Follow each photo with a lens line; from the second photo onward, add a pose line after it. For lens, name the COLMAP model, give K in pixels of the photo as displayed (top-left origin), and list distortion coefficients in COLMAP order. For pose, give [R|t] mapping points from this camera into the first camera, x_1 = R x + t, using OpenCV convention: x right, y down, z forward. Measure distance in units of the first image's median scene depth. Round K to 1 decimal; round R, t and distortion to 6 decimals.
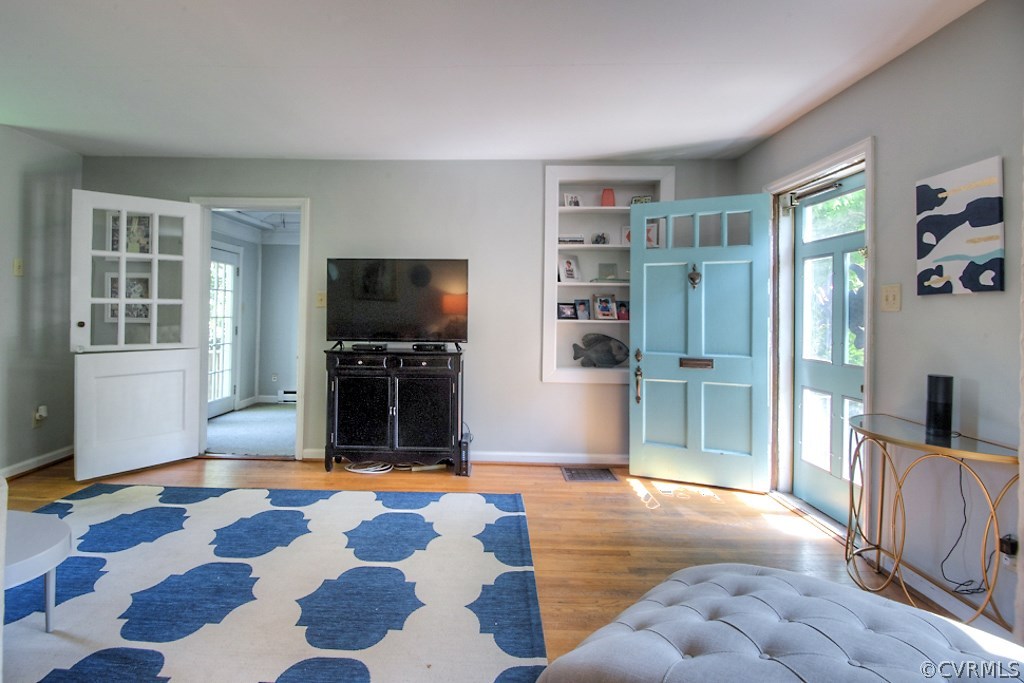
lens RADIAL K [[519.4, 0, 484.4], [0, 519.4, 310.3], [0, 0, 1]] dist [0.003923, -0.000274]
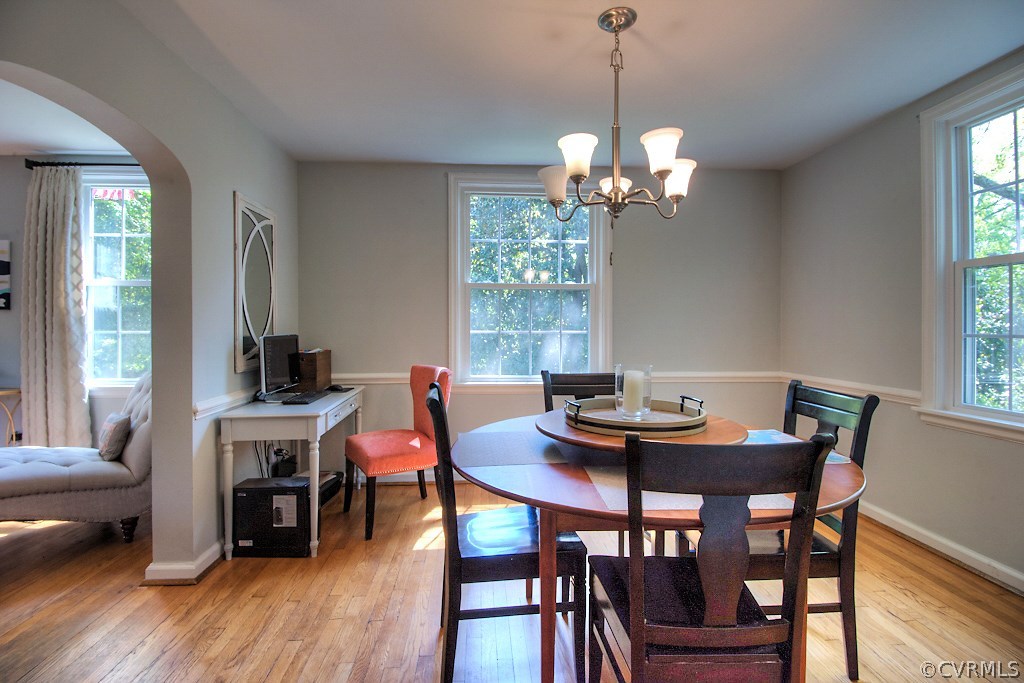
lens RADIAL K [[494.2, 0, 510.8], [0, 494.2, 326.7], [0, 0, 1]] dist [0.034582, -0.034983]
pose [[-0.099833, -0.015907, 0.994877, -0.520609], [-0.011752, 0.999821, 0.014807, -0.011354], [-0.994935, -0.010213, -0.100002, -0.346236]]
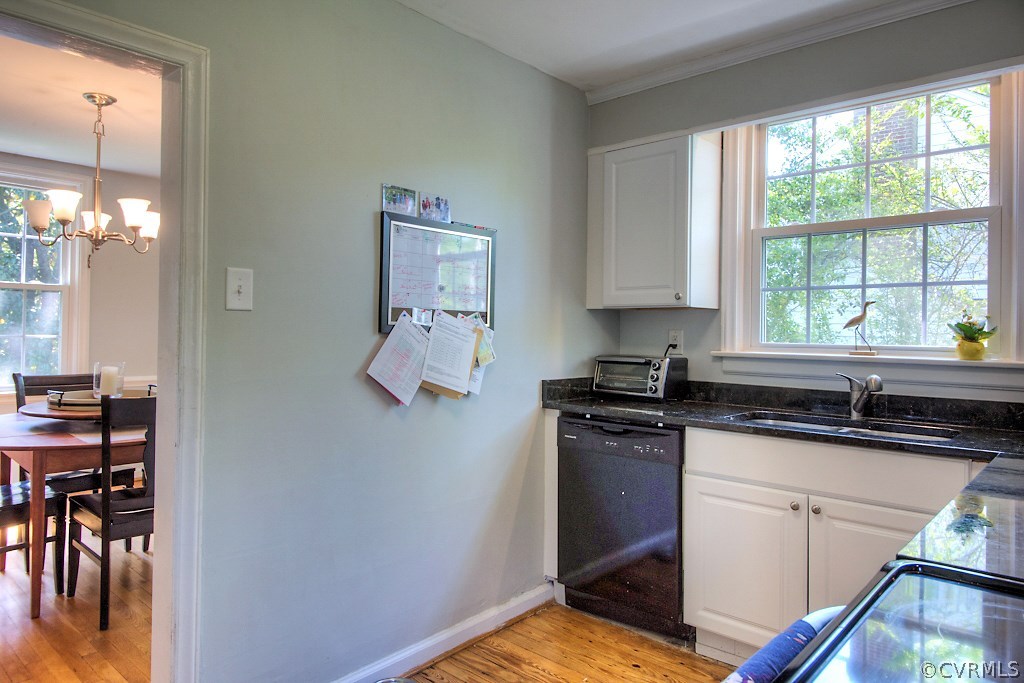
lens RADIAL K [[668.9, 0, 506.6], [0, 668.9, 325.1], [0, 0, 1]] dist [0.048447, -0.049289]
pose [[-0.758177, -0.023055, 0.651642, -1.045248], [-0.035590, 0.999348, -0.006052, -0.032074], [-0.651077, -0.027780, -0.758503, -0.172202]]
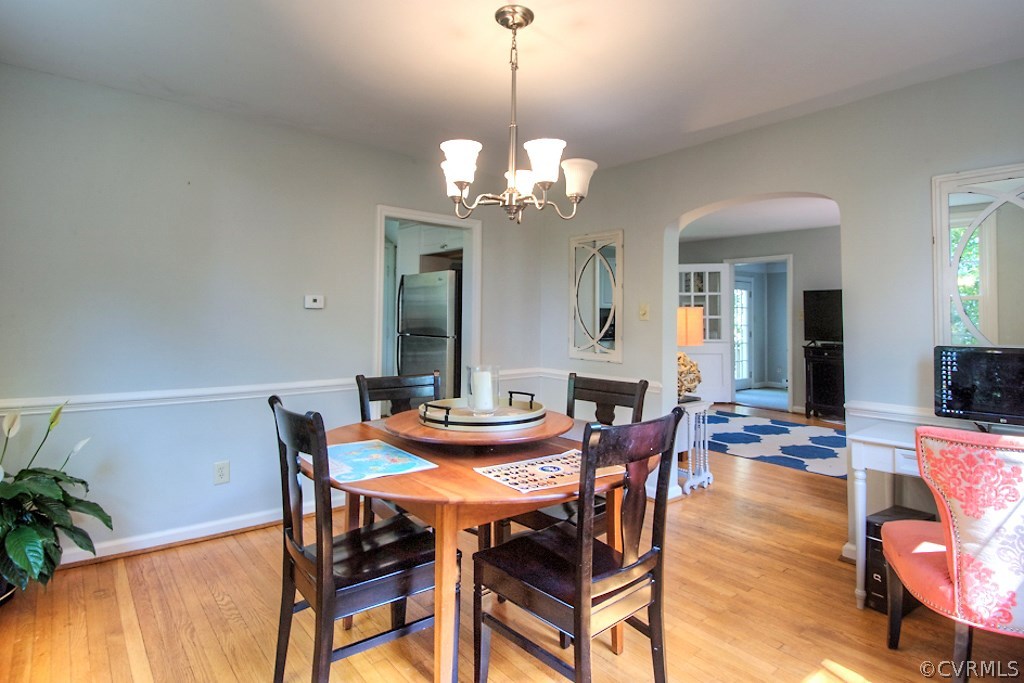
lens RADIAL K [[557.6, 0, 487.3], [0, 557.6, 294.2], [0, 0, 1]] dist [0.000110, -0.000128]
pose [[0.632187, -0.038198, -0.773874, 0.432185], [0.006470, 0.999009, -0.044025, -0.016217], [0.774789, 0.022825, 0.631807, -0.898333]]
